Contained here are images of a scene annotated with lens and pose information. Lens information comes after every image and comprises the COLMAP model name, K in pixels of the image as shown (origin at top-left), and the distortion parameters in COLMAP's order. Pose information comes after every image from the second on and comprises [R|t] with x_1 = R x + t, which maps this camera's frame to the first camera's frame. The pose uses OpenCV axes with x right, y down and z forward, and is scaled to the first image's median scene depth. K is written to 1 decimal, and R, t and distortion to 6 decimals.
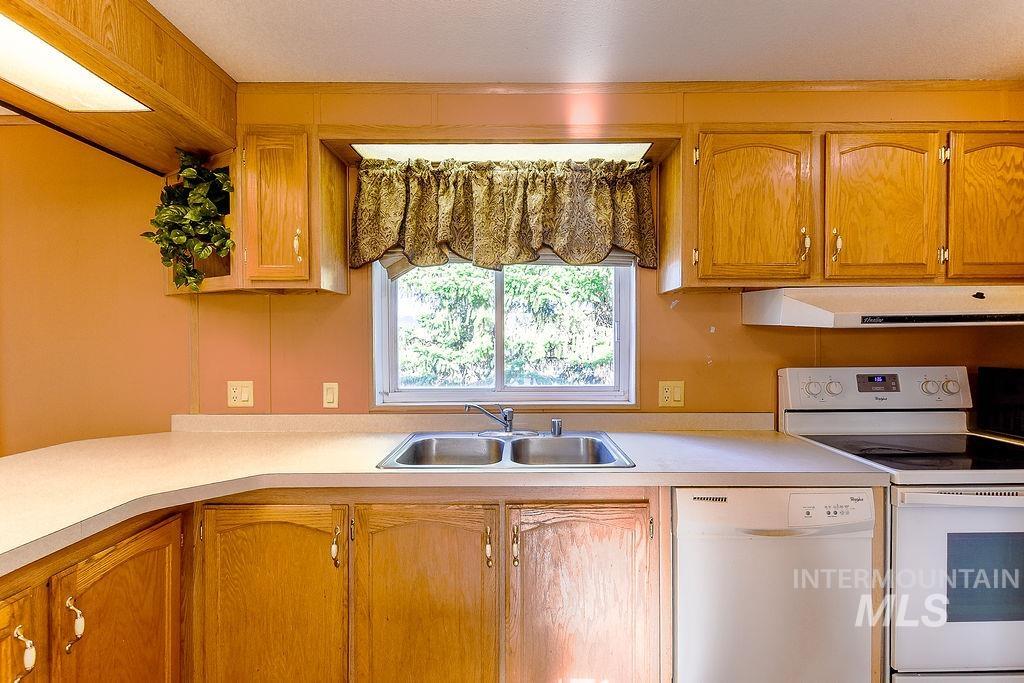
lens RADIAL K [[454.8, 0, 515.8], [0, 454.8, 345.0], [0, 0, 1]] dist [0.001759, -0.000797]
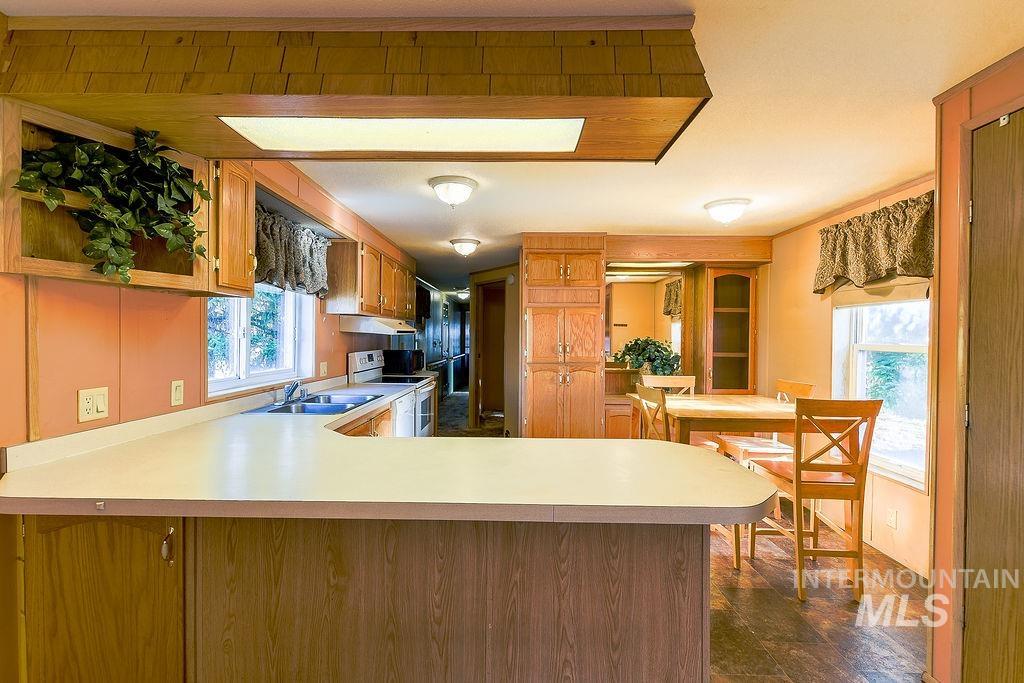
lens RADIAL K [[442.5, 0, 508.2], [0, 442.5, 343.9], [0, 0, 1]] dist [0.008627, -0.004314]
pose [[0.019132, -0.009531, 0.999772, -1.620232], [0.004817, 0.999944, 0.009440, -0.006486], [-0.999805, 0.004635, 0.019177, 0.272751]]
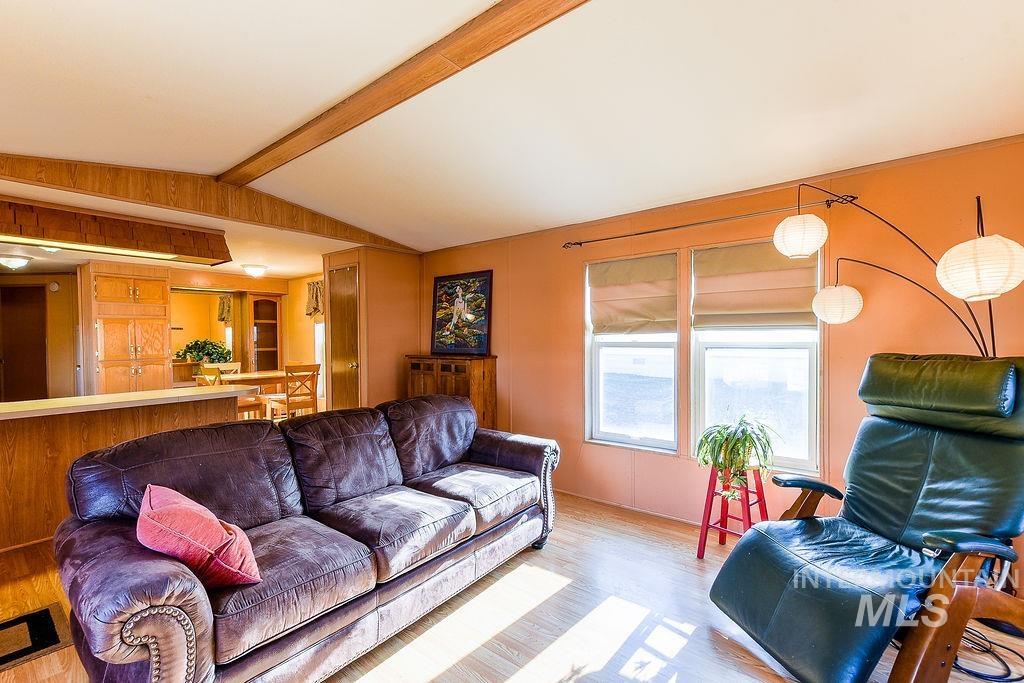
lens RADIAL K [[442.5, 0, 508.2], [0, 442.5, 343.9], [0, 0, 1]] dist [0.008627, -0.004314]
pose [[-0.780203, -0.000357, 0.625527, -3.301068], [0.019097, 0.999520, 0.024390, -0.020342], [-0.625235, 0.030975, -0.779822, 0.818637]]
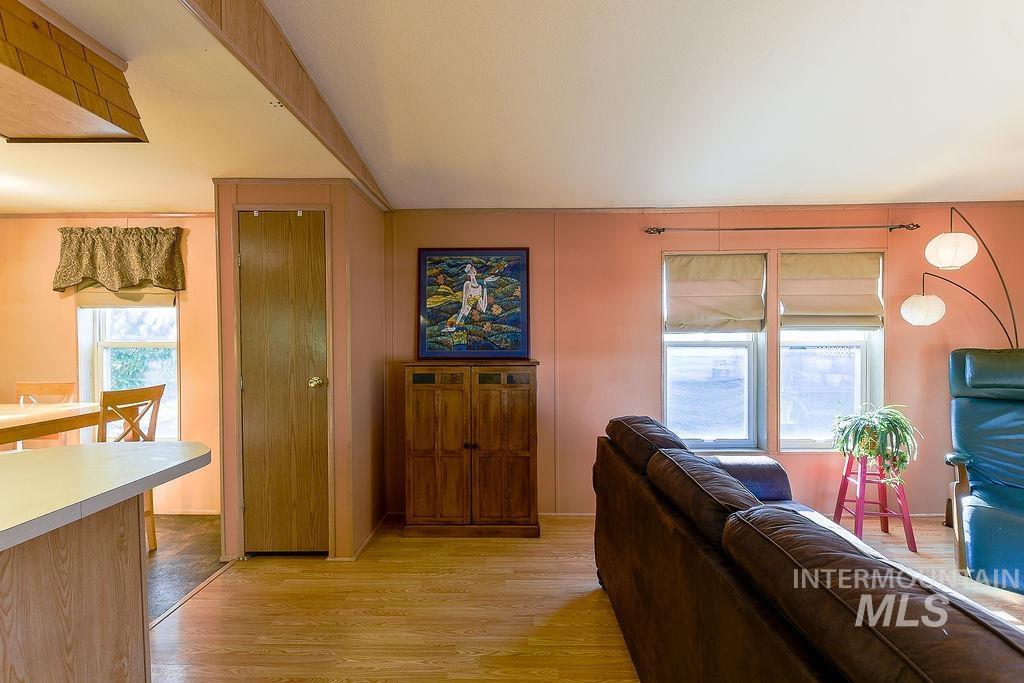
lens RADIAL K [[442.5, 0, 508.2], [0, 442.5, 343.9], [0, 0, 1]] dist [0.008627, -0.004314]
pose [[-0.999840, 0.005750, 0.016966, -1.625413], [0.006200, 0.999628, 0.026572, -0.014290], [-0.016807, 0.026673, -0.999503, 0.842911]]
